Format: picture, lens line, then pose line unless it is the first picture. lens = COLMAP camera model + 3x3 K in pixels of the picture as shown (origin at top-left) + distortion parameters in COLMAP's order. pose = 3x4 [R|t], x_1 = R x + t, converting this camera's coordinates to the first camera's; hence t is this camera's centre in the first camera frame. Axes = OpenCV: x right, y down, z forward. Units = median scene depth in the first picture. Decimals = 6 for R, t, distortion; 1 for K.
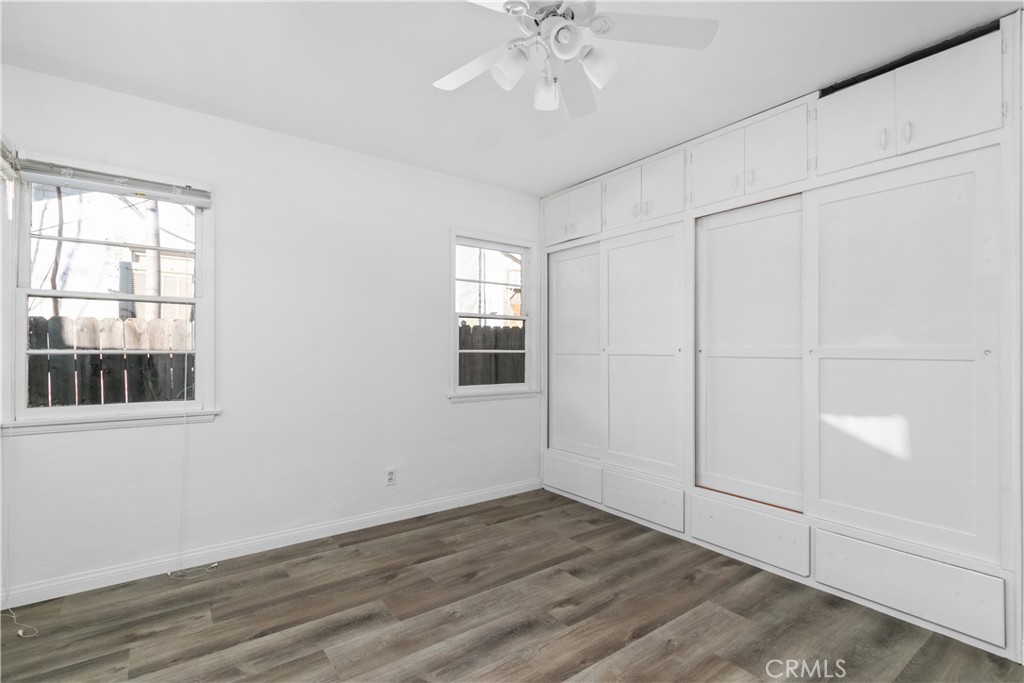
lens RADIAL K [[475.8, 0, 514.2], [0, 475.8, 347.3], [0, 0, 1]] dist [0.004986, -0.003526]
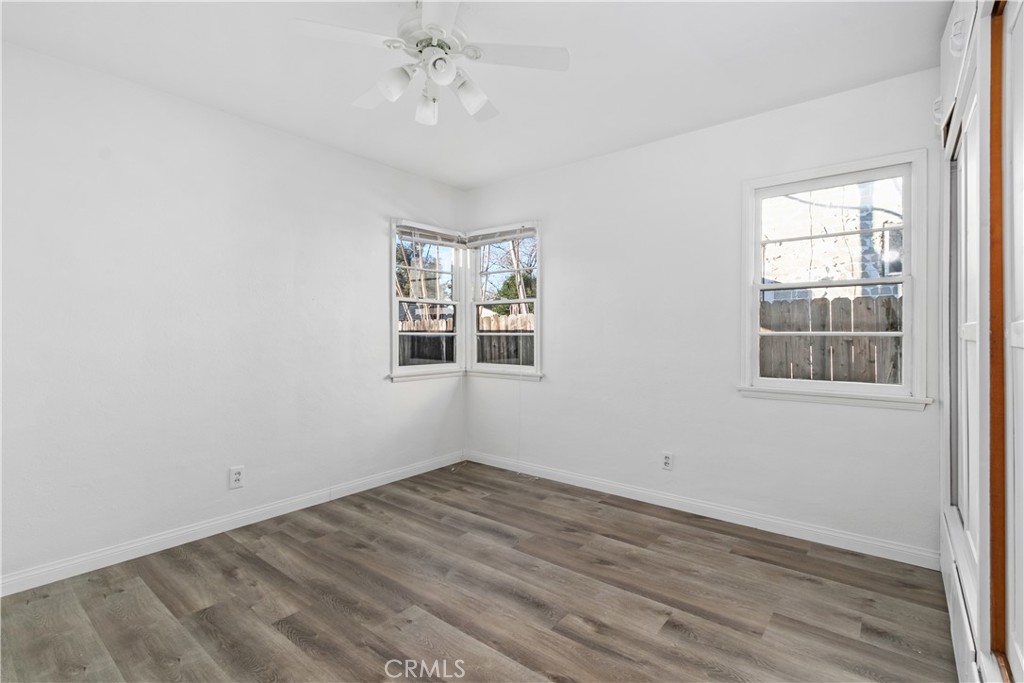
lens RADIAL K [[475.8, 0, 487.1], [0, 475.8, 331.6], [0, 0, 1]] dist [0.004986, -0.003526]
pose [[0.221923, -0.002078, -0.975062, 0.763648], [0.009932, 0.999951, 0.000129, 0.000332], [0.975014, -0.009713, 0.221932, 0.517215]]
